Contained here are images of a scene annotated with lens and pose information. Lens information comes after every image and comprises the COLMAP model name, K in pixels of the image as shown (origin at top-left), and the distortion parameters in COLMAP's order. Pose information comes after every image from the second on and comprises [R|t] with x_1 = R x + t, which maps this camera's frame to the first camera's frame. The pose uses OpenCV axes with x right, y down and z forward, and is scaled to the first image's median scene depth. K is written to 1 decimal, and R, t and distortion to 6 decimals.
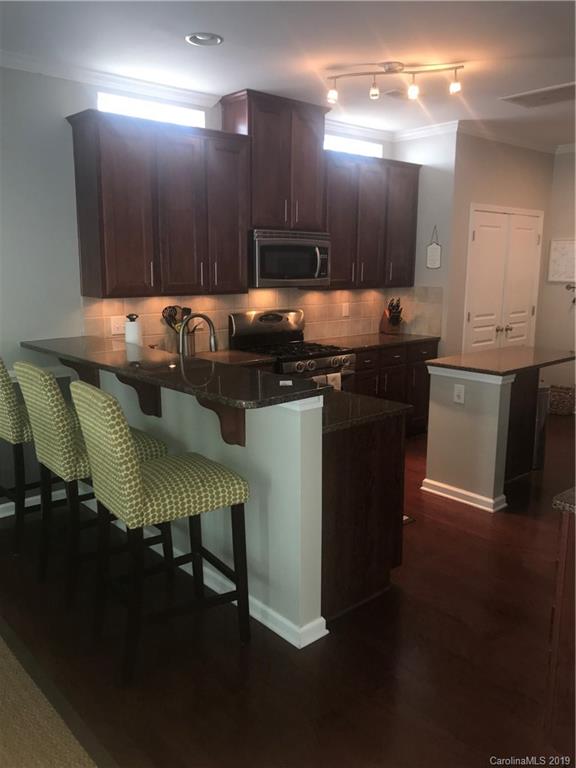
lens RADIAL K [[642.7, 0, 292.9], [0, 642.7, 381.7], [0, 0, 1]] dist [0.027713, -0.002411]
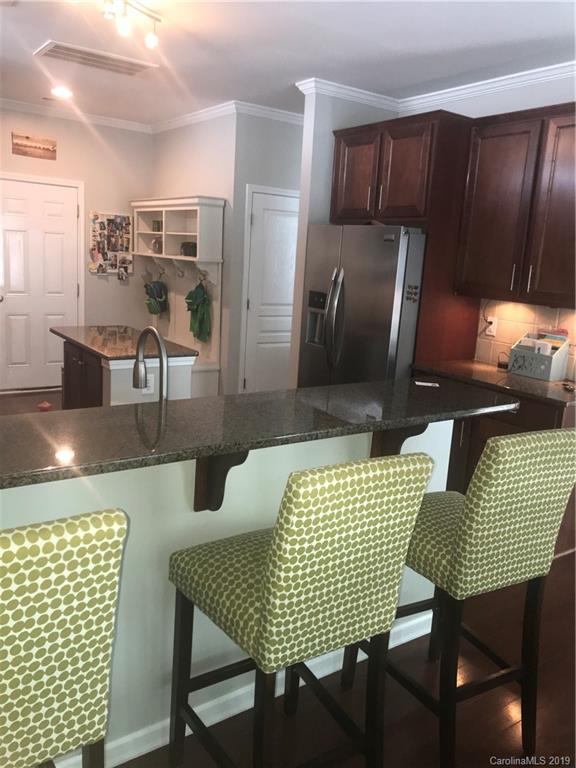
lens RADIAL K [[642.7, 0, 289.4], [0, 642.7, 383.8], [0, 0, 1]] dist [0.027713, -0.002411]
pose [[0.119461, -0.199215, 0.972647, -0.485896], [0.120107, 0.975367, 0.185021, -0.100616], [-0.985547, 0.094719, 0.140445, 0.528629]]
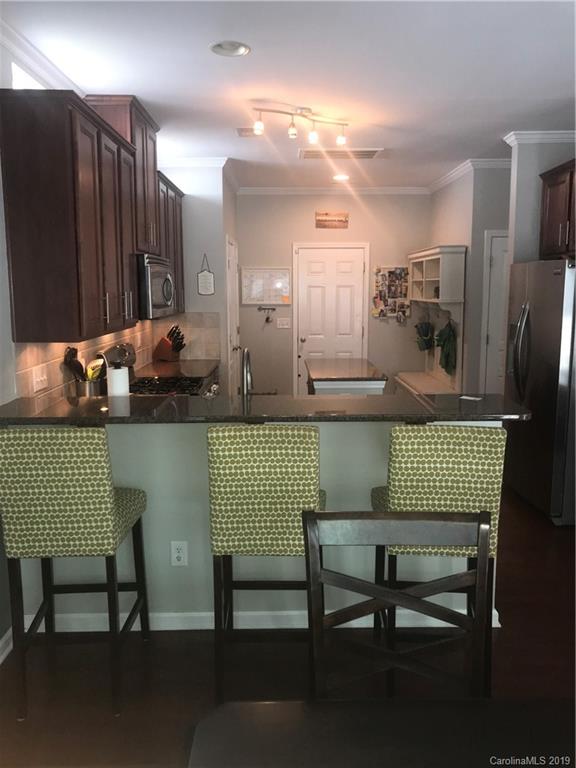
lens RADIAL K [[642.7, 0, 290.2], [0, 642.7, 385.6], [0, 0, 1]] dist [0.027713, -0.002411]
pose [[0.652243, -0.124503, 0.747716, -0.526855], [0.146185, 0.988562, 0.037087, -0.053001], [-0.743780, 0.085115, 0.662983, 0.239754]]
